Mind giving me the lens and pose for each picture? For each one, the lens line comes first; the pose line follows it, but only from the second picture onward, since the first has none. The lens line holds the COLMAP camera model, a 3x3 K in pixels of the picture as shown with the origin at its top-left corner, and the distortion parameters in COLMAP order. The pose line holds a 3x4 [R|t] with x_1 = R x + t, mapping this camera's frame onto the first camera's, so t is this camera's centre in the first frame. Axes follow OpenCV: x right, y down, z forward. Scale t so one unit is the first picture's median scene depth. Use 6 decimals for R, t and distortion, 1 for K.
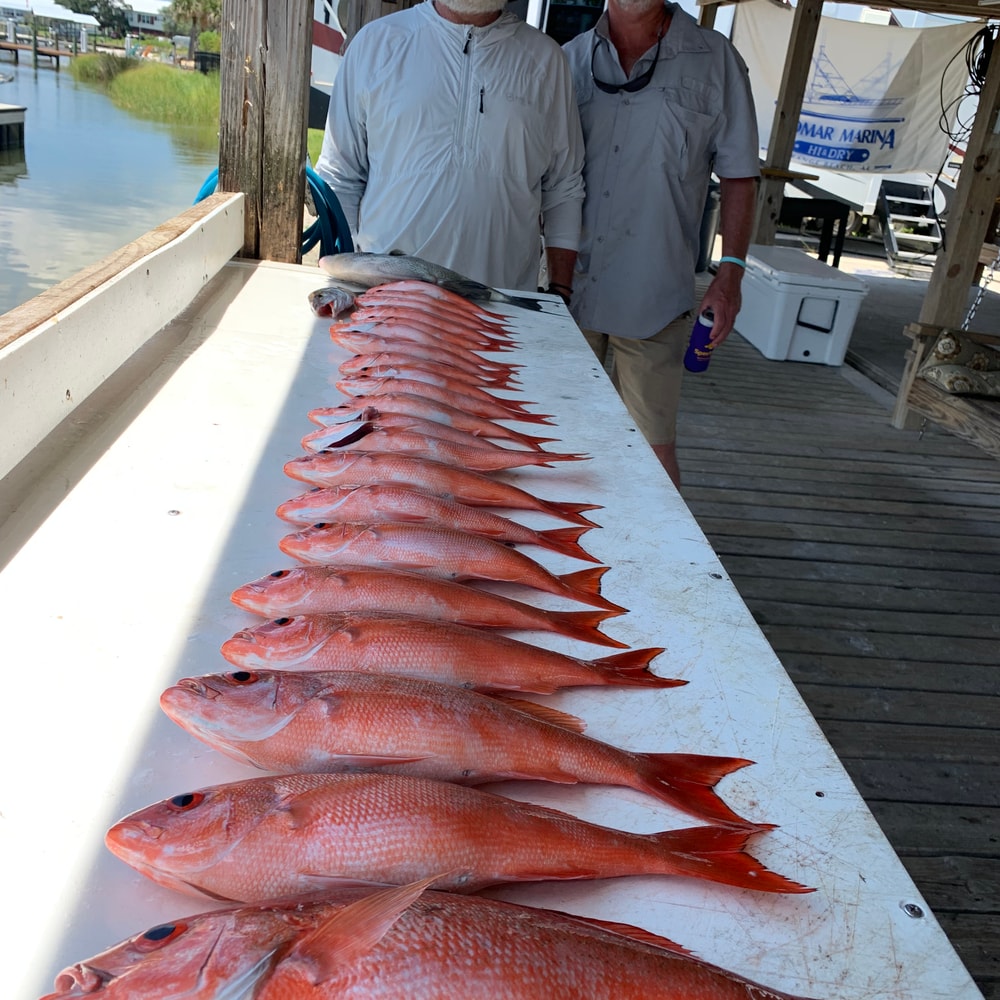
lens RADIAL K [[1053.4, 0, 497.0], [0, 1053.4, 501.0], [0, 0, 1]] dist [-0.006714, 0.030467]
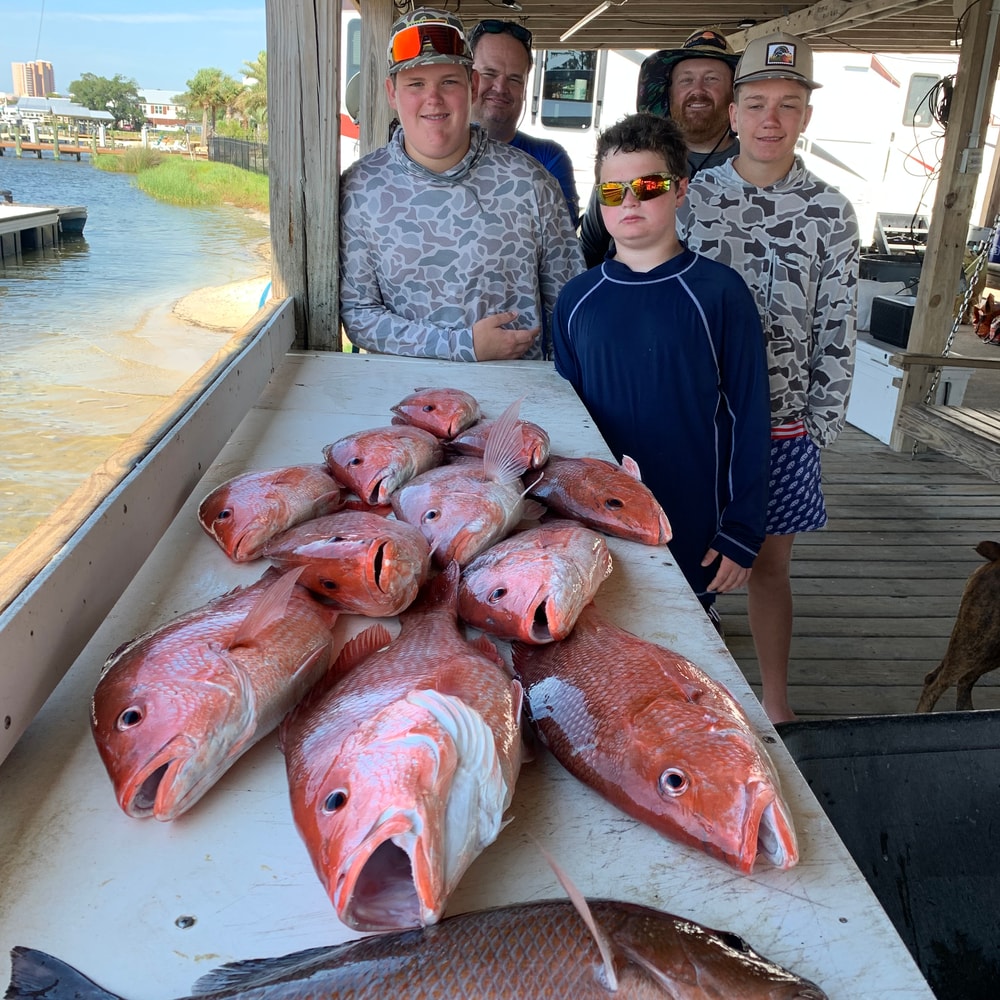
lens RADIAL K [[1039.0, 0, 495.0], [0, 1039.0, 512.7], [0, 0, 1]] dist [0.037872, -0.048508]
pose [[0.997159, -0.069050, -0.030110, 0.003056], [0.067876, 0.996955, -0.038397, 0.004993], [0.032670, 0.036244, 0.998809, -0.051674]]
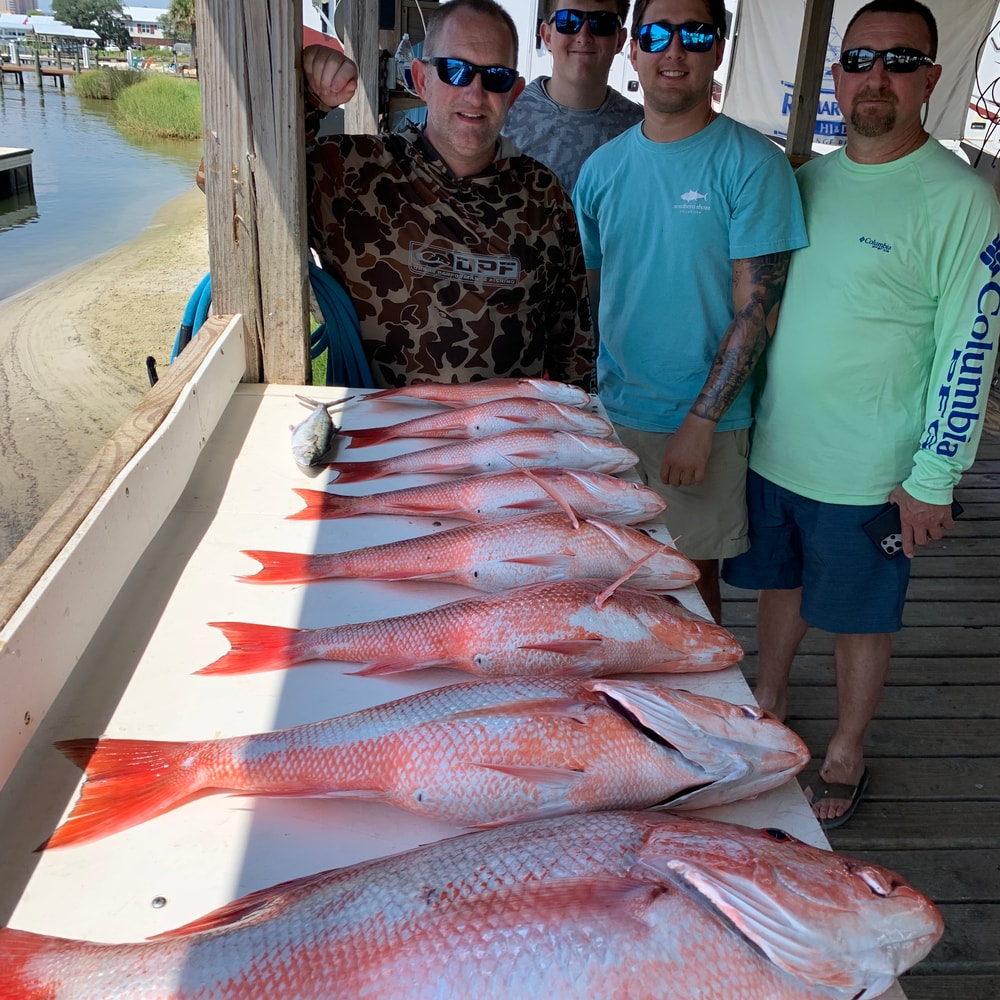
lens RADIAL K [[1044.0, 0, 500.8], [0, 1044.0, 509.7], [0, 0, 1]] dist [0.006035, 0.015753]
pose [[0.997470, -0.065994, -0.026419, -0.002032], [0.066615, 0.997506, 0.023346, -0.037094], [0.024813, -0.025047, 0.999378, 0.031010]]
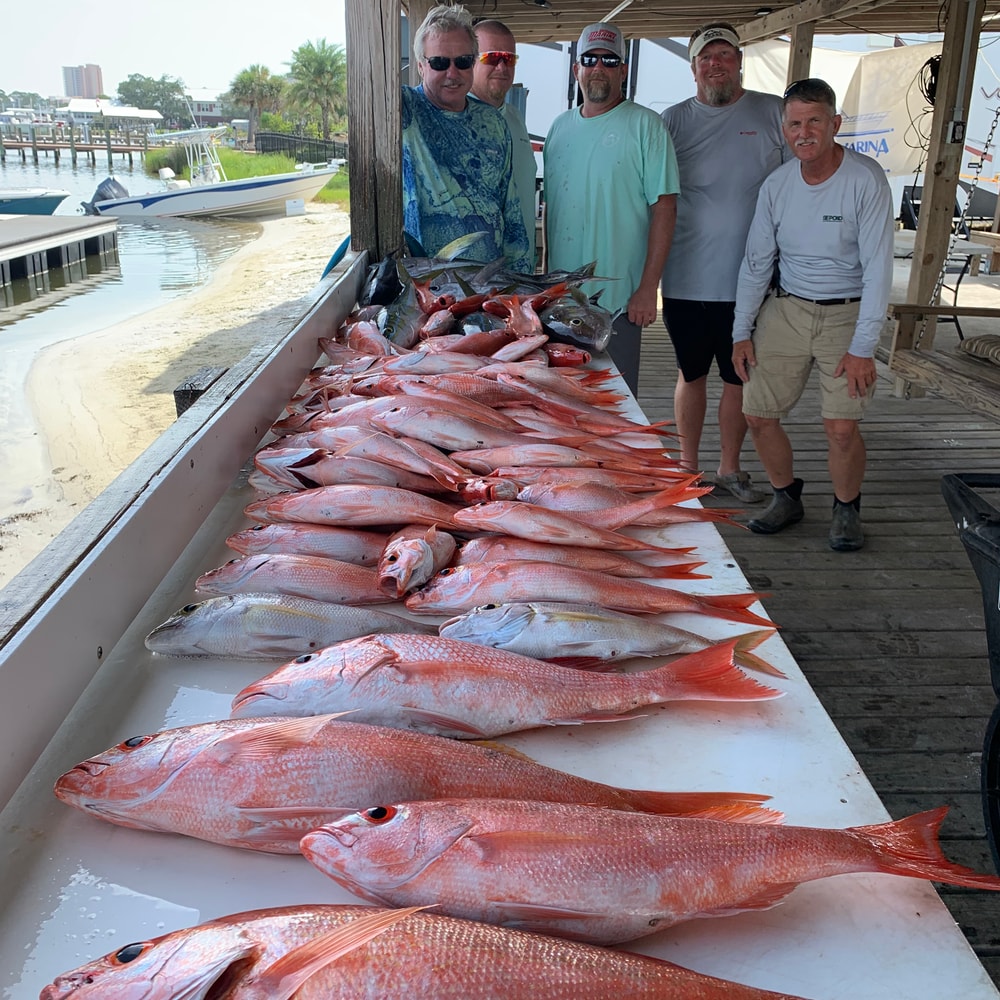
lens RADIAL K [[1049.6, 0, 500.0], [0, 1049.6, 491.5], [0, 0, 1]] dist [-0.001927, 0.007731]
pose [[0.993946, -0.085029, -0.069574, 0.010170], [0.081632, 0.995392, -0.050304, 0.046168], [0.073531, 0.044320, 0.996308, -0.150837]]
